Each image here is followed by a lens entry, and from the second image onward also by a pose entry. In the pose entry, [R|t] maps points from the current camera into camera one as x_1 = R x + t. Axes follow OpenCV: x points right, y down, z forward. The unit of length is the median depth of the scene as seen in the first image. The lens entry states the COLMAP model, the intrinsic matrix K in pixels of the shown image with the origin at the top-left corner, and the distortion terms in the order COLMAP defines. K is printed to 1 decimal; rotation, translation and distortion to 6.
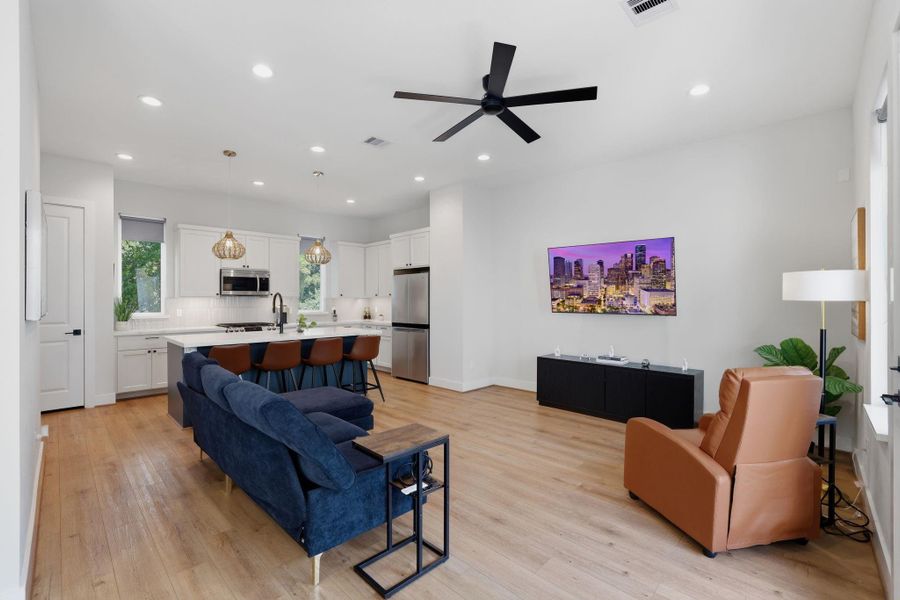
lens RADIAL K [[397.7, 0, 445.4], [0, 397.7, 296.7], [0, 0, 1]] dist [-0.030102, 0.006445]
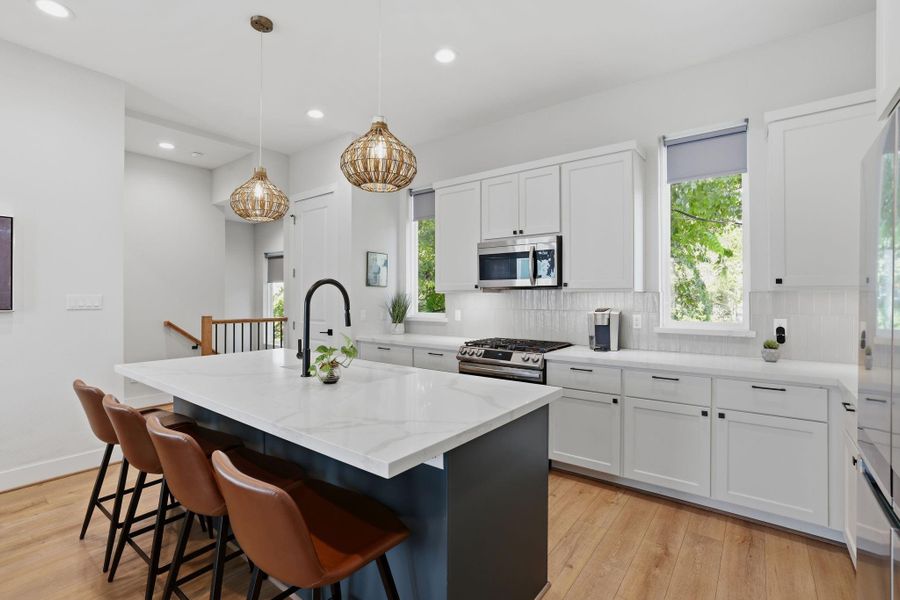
lens RADIAL K [[414.8, 0, 445.1], [0, 414.8, 297.9], [0, 0, 1]] dist [-0.022204, 0.000842]
pose [[0.125584, 0.005604, -0.992067, 0.037619], [0.007549, 0.999950, 0.006604, 0.007616], [0.992054, -0.008319, 0.125536, 1.080973]]
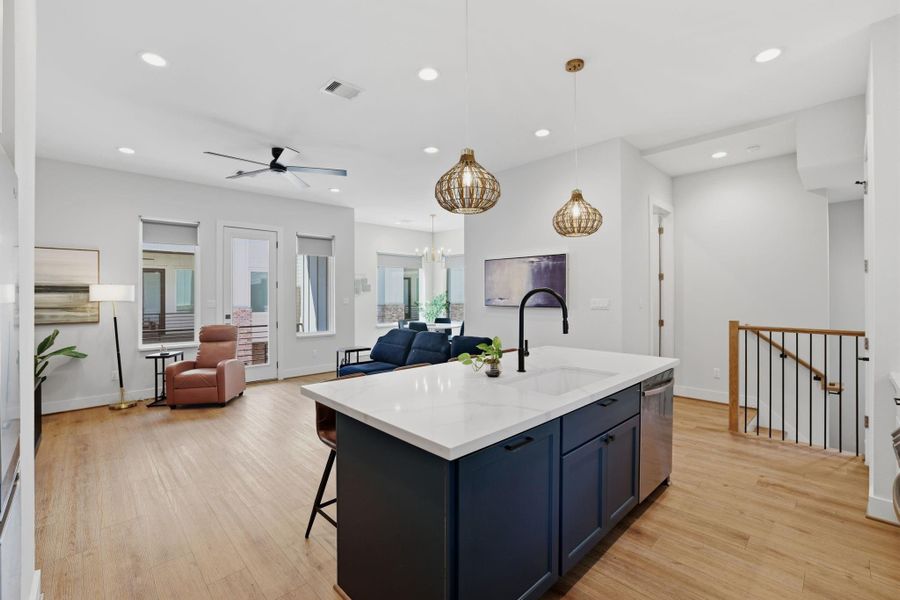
lens RADIAL K [[388.4, 0, 445.4], [0, 388.4, 294.5], [0, 0, 1]] dist [-0.040212, 0.013315]
pose [[-0.999625, 0.003447, 0.027182, -0.330665], [0.003109, 0.999917, -0.012470, 0.002312], [-0.027223, -0.012381, -0.999553, 1.472255]]
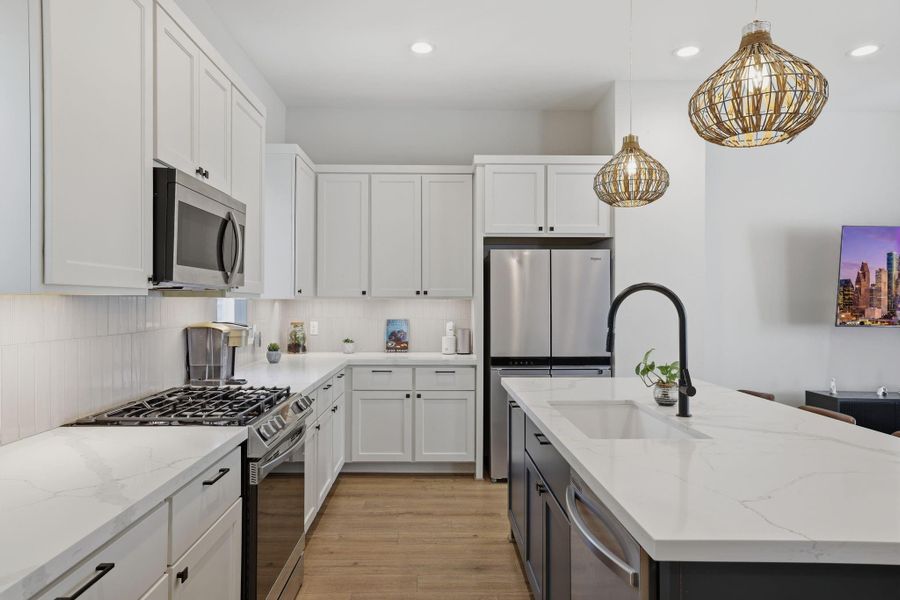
lens RADIAL K [[580.5, 0, 441.7], [0, 580.5, 302.0], [0, 0, 1]] dist [0.000283, 0.015810]
pose [[0.696110, 0.006045, 0.717910, -0.862785], [-0.011865, 0.999925, 0.003085, 0.004152], [-0.717837, -0.010666, 0.696129, 0.813517]]
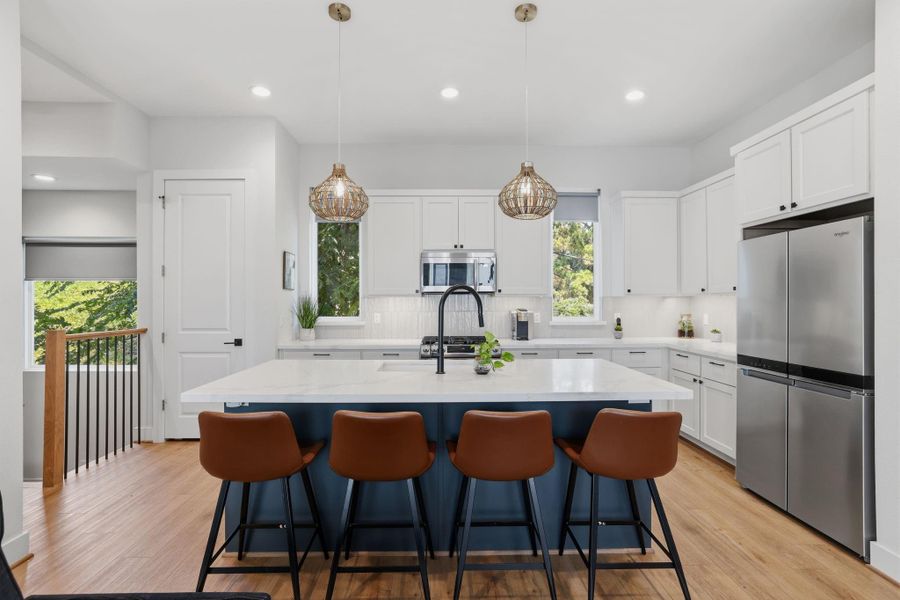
lens RADIAL K [[430.4, 0, 442.9], [0, 430.4, 299.5], [0, 0, 1]] dist [-0.014134, 0.003413]
pose [[0.720693, 0.000379, -0.693254, -0.062659], [0.005856, 0.999961, 0.006635, 0.003554], [0.693230, -0.008841, 0.720663, 0.632760]]
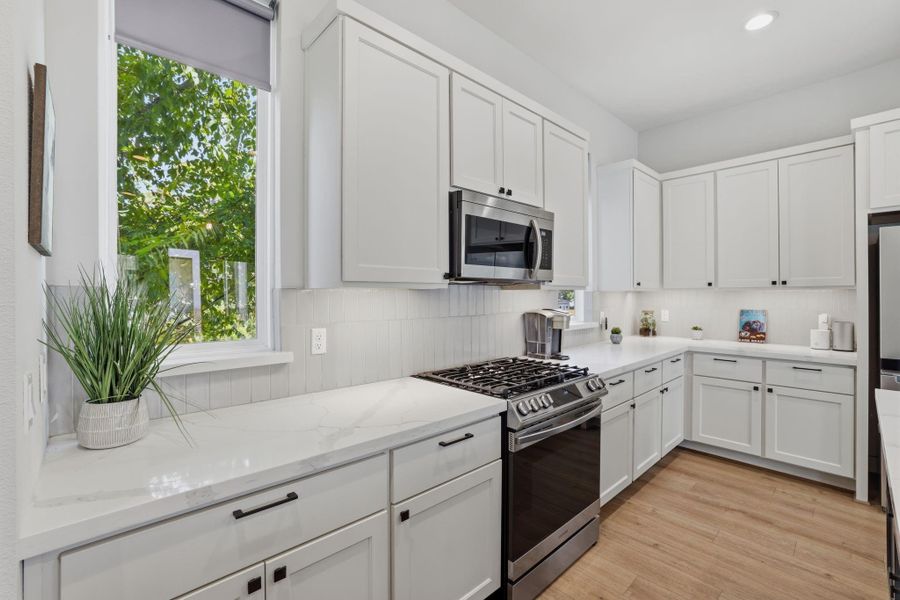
lens RADIAL K [[388.4, 0, 445.6], [0, 388.4, 296.5], [0, 0, 1]] dist [-0.040212, 0.013315]
pose [[0.998930, 0.000845, -0.046234, -0.698762], [-0.000246, 0.999916, 0.012972, 0.006227], [0.046241, -0.012947, 0.998846, 0.879898]]
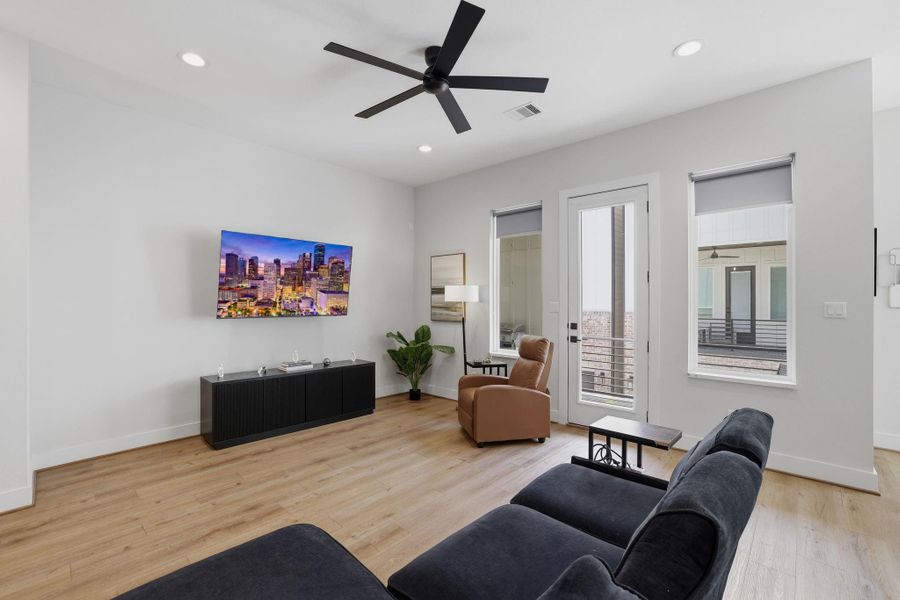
lens RADIAL K [[388.4, 0, 445.3], [0, 388.4, 299.6], [0, 0, 1]] dist [-0.040212, 0.013315]
pose [[-0.020999, 0.002236, 0.999777, -0.452400], [-0.009497, 0.999952, -0.002436, 0.001653], [-0.999734, -0.009546, -0.020976, 0.606745]]
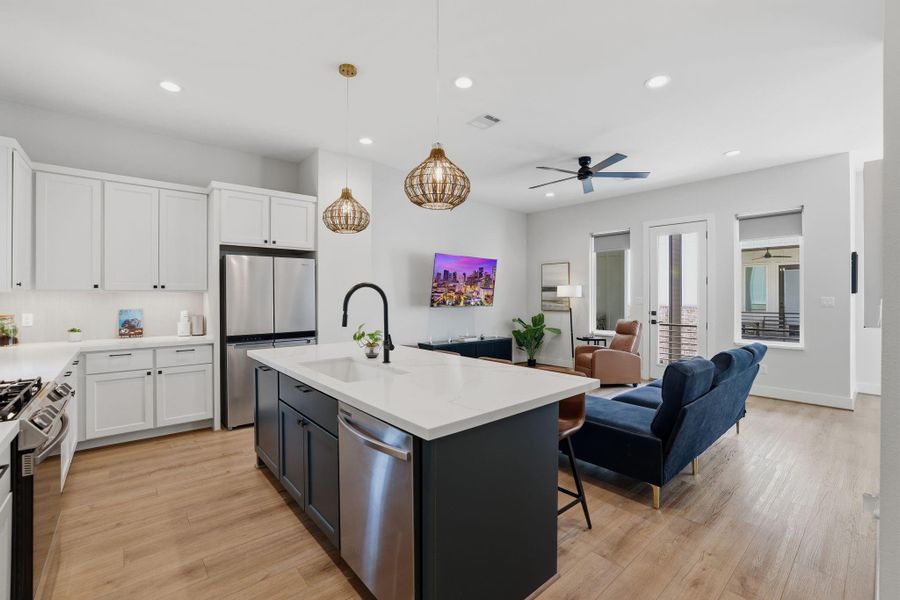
lens RADIAL K [[388.4, 0, 446.8], [0, 388.4, 295.7], [0, 0, 1]] dist [-0.040212, 0.013315]
pose [[0.081338, 0.000491, 0.996686, -0.904664], [-0.009774, 0.999952, 0.000305, 0.004041], [-0.996639, -0.009766, 0.081339, 0.872767]]
